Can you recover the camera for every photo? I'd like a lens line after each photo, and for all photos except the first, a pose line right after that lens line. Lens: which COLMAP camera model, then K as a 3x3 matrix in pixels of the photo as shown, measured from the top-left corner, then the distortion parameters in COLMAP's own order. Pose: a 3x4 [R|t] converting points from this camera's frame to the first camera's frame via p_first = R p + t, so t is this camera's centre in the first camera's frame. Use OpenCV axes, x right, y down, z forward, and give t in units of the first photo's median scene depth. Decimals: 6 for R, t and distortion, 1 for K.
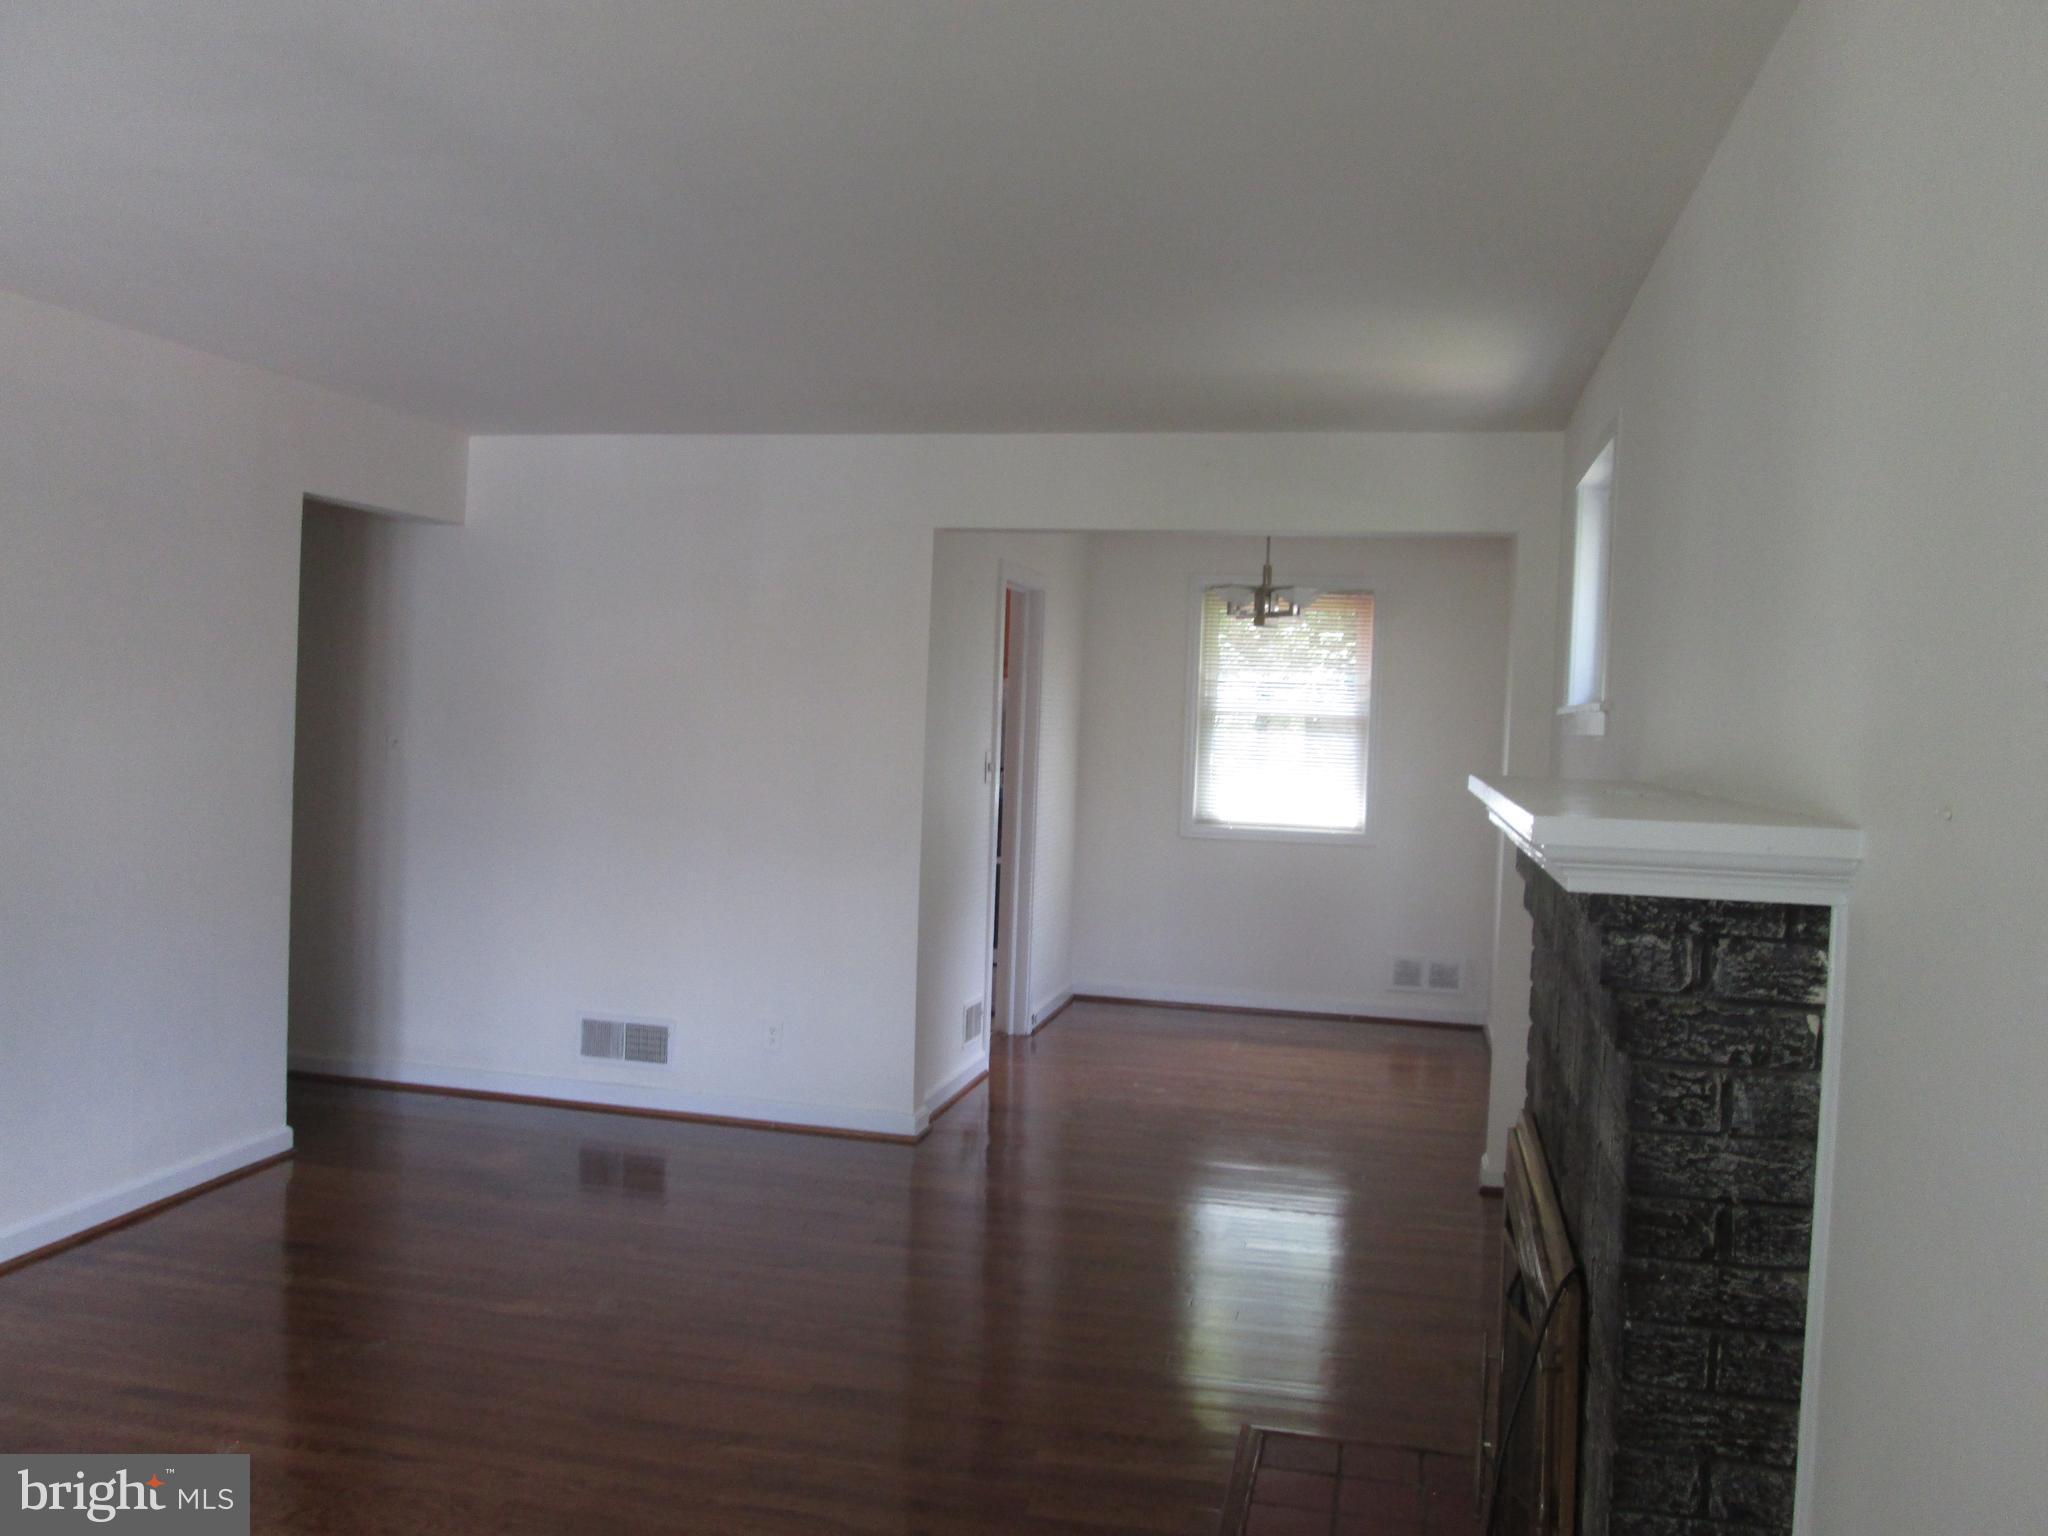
lens RADIAL K [[1683.5, 0, 1024.0], [0, 1683.5, 768.0], [0, 0, 1]] dist [-0.060154, 0.000434]
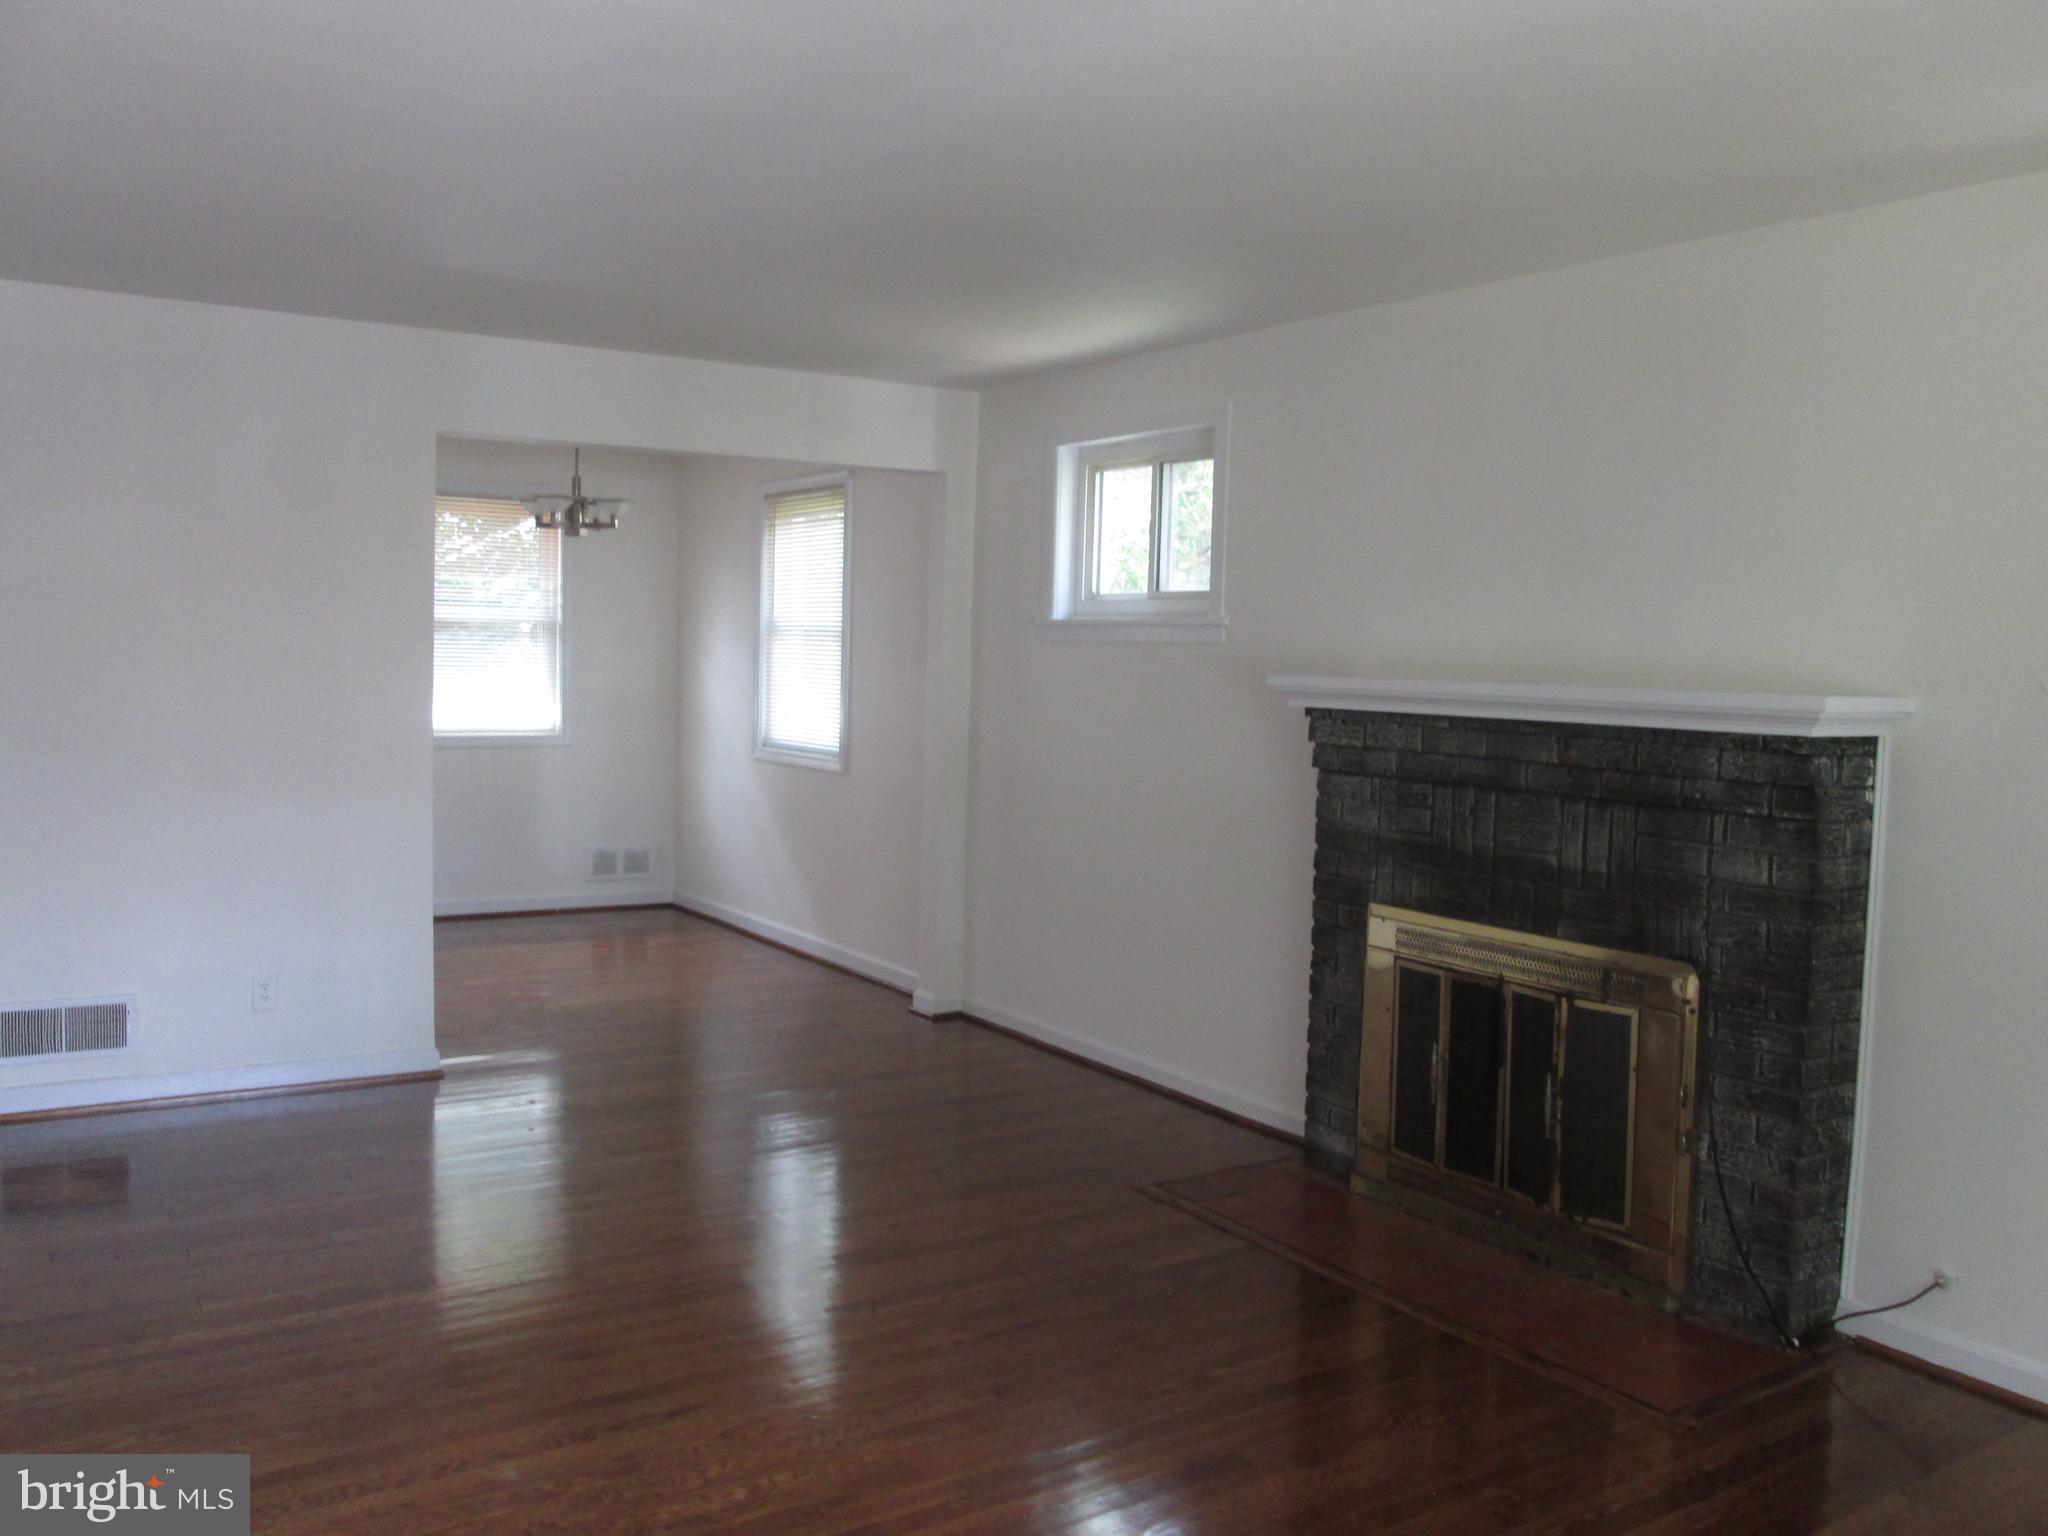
lens RADIAL K [[1683.5, 0, 1024.0], [0, 1683.5, 768.0], [0, 0, 1]] dist [-0.060154, 0.000434]
pose [[0.691789, -0.069331, 0.718764, -0.415203], [0.022738, 0.996978, 0.074283, -0.012807], [-0.721742, -0.035045, 0.691275, 0.087617]]
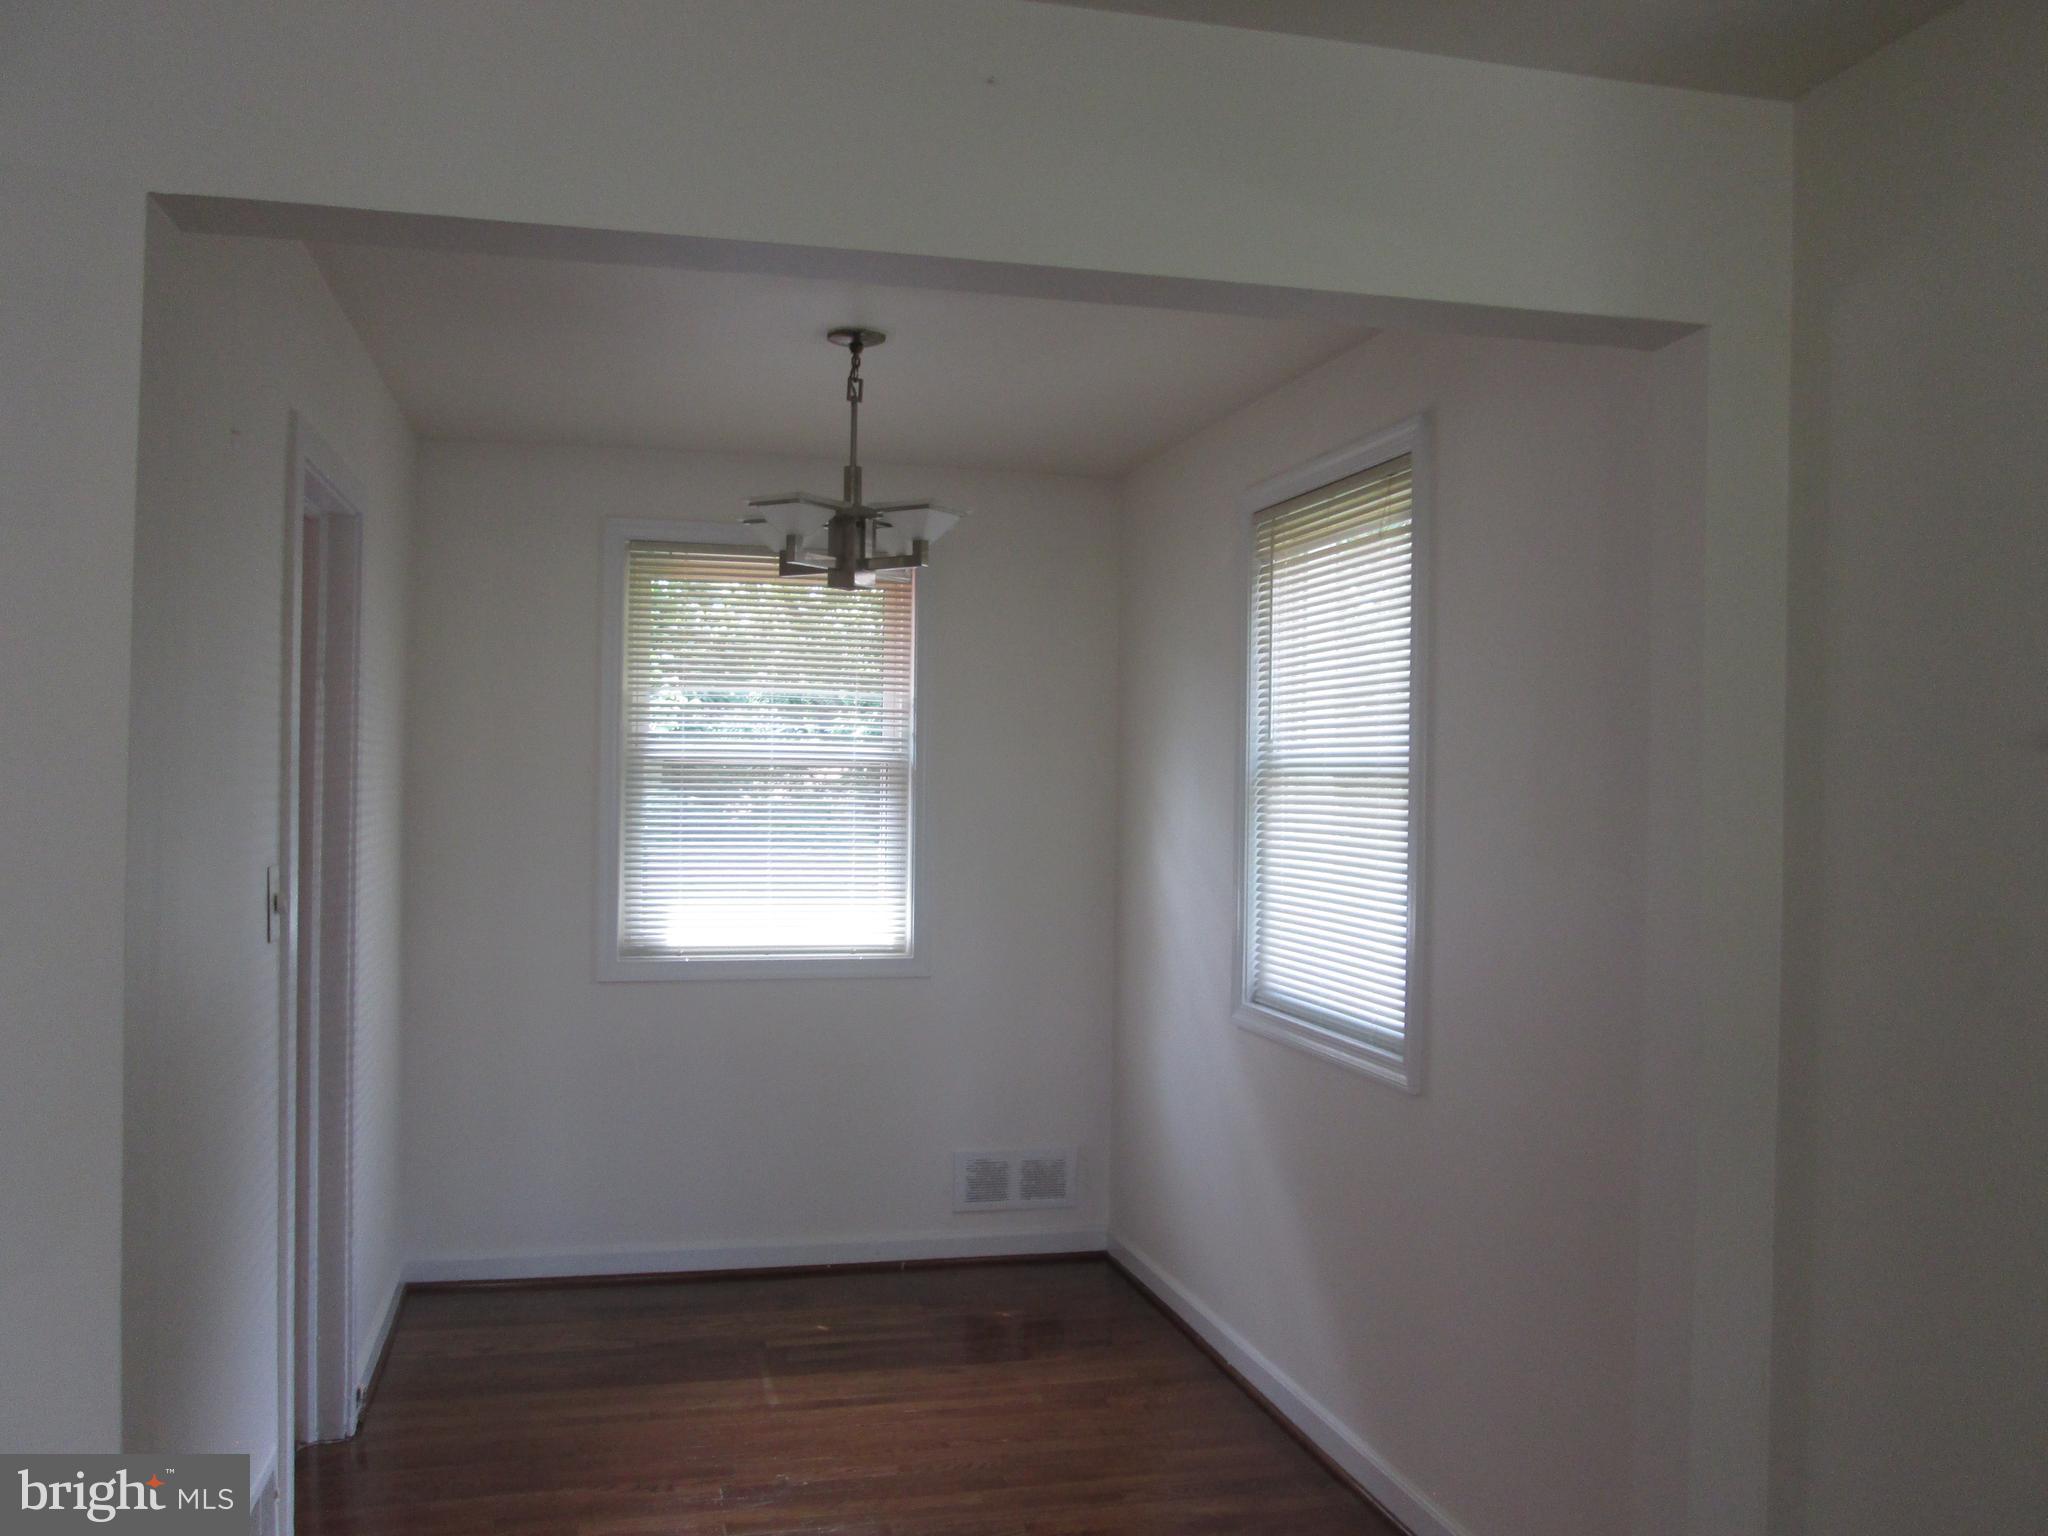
lens RADIAL K [[1683.5, 0, 1024.0], [0, 1683.5, 768.0], [0, 0, 1]] dist [-0.060154, 0.000434]
pose [[0.890148, -0.020208, 0.455223, -0.040726], [0.031633, 0.999346, -0.017495, -0.019887], [-0.454572, 0.029973, 0.890205, 0.531599]]
